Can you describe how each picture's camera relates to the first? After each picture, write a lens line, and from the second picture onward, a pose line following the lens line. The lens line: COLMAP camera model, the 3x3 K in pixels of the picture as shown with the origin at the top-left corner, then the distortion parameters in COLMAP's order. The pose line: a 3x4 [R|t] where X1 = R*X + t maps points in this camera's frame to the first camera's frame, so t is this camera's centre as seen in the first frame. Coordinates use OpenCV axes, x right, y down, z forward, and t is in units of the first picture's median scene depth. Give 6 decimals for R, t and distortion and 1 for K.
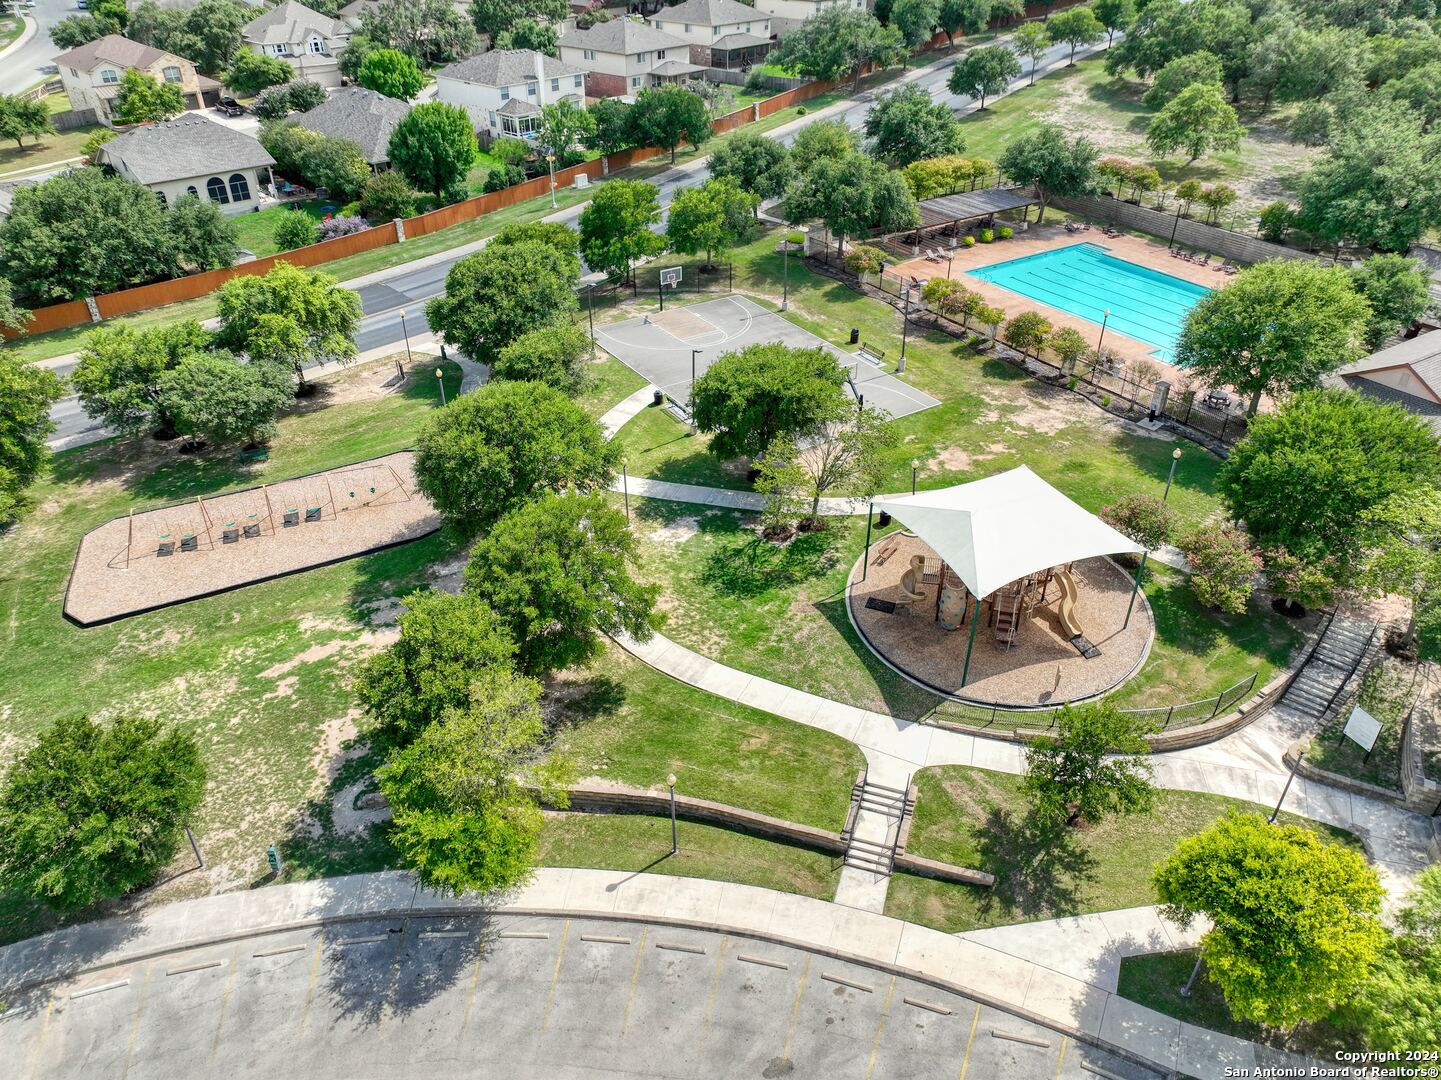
lens RADIAL K [[1023.3, 0, 724.2], [0, 1023.3, 518.8], [0, 0, 1]] dist [0.010013, 0.001871]
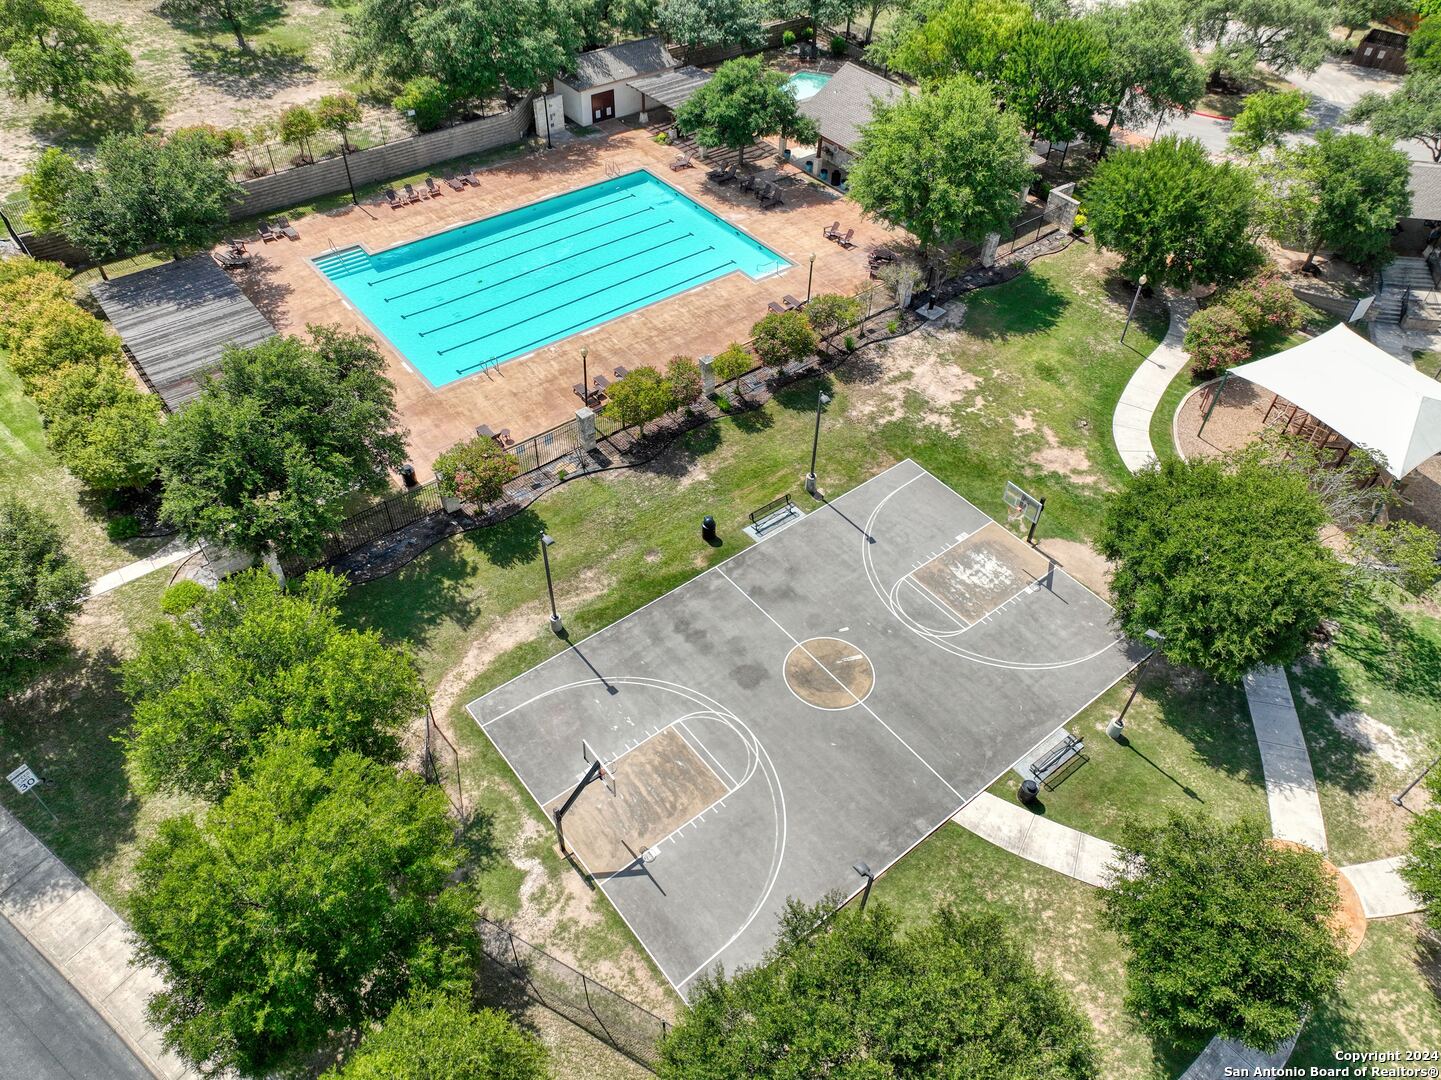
lens RADIAL K [[1003.8, 0, 720.5], [0, 1003.8, 540.0], [0, 0, 1]] dist [0.002448, 0.000903]
pose [[-0.100486, -0.706622, 0.700420, -0.395257], [0.506902, 0.569405, 0.647170, -0.750970], [-0.856127, 0.420075, 0.300971, 1.114834]]
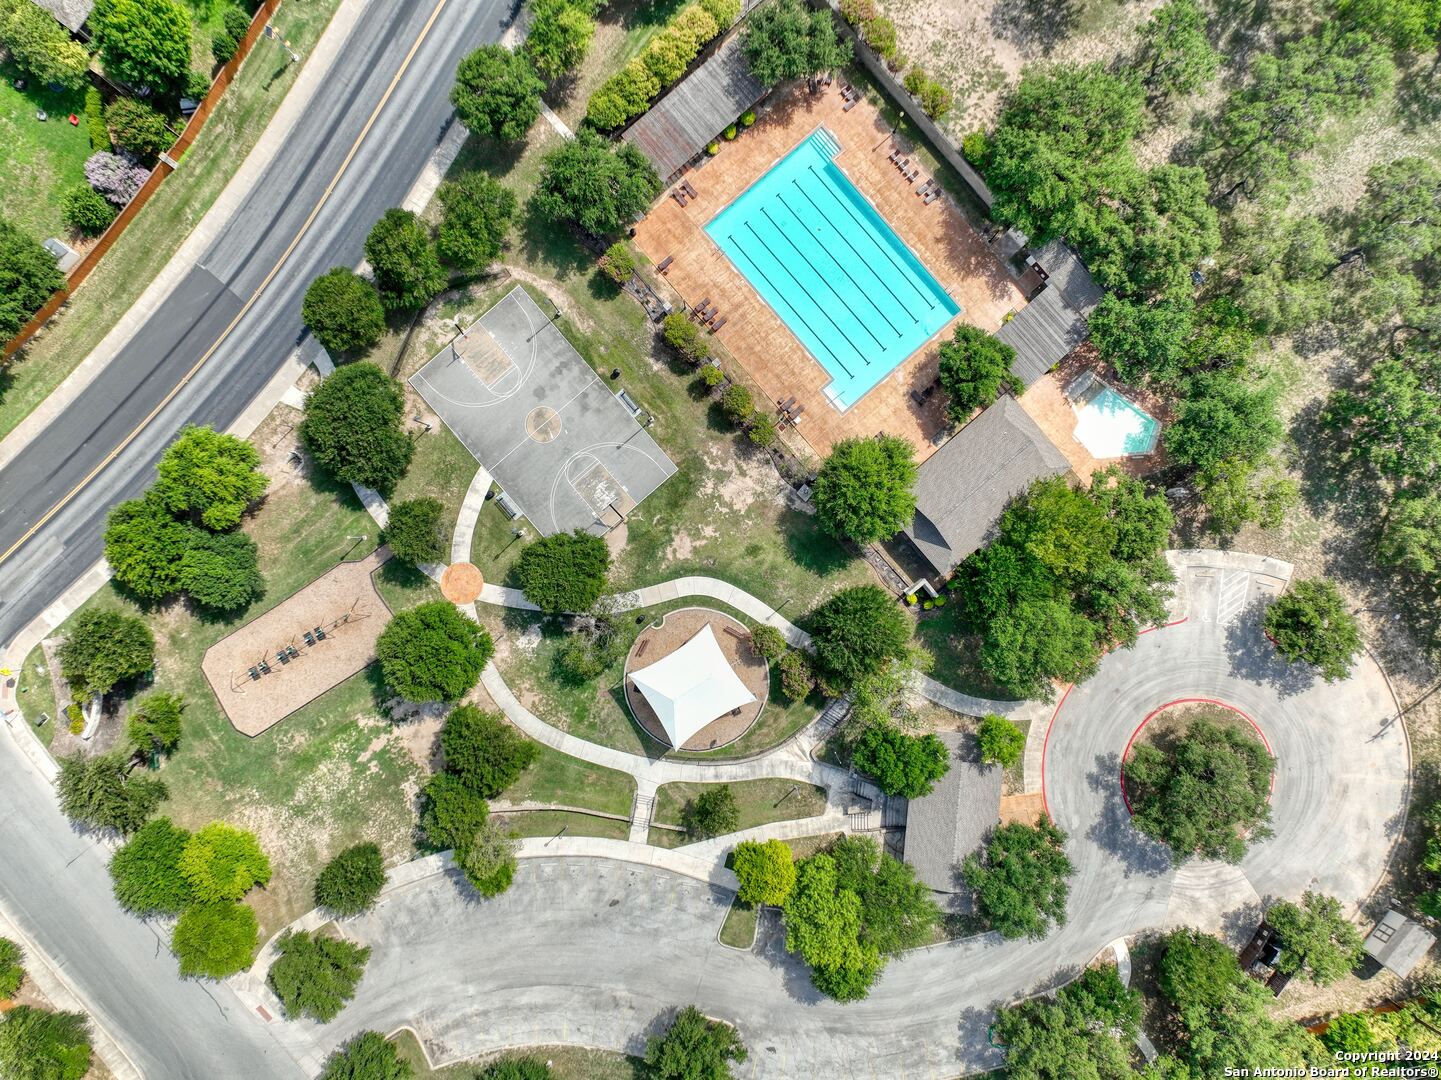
lens RADIAL K [[1023.3, 0, 724.2], [0, 1023.3, 518.8], [0, 0, 1]] dist [0.010013, 0.001871]
pose [[0.990281, -0.138956, 0.005877, 0.315321], [0.071718, 0.546396, 0.834450, -1.603471], [-0.119163, -0.825919, 0.551052, 0.121374]]
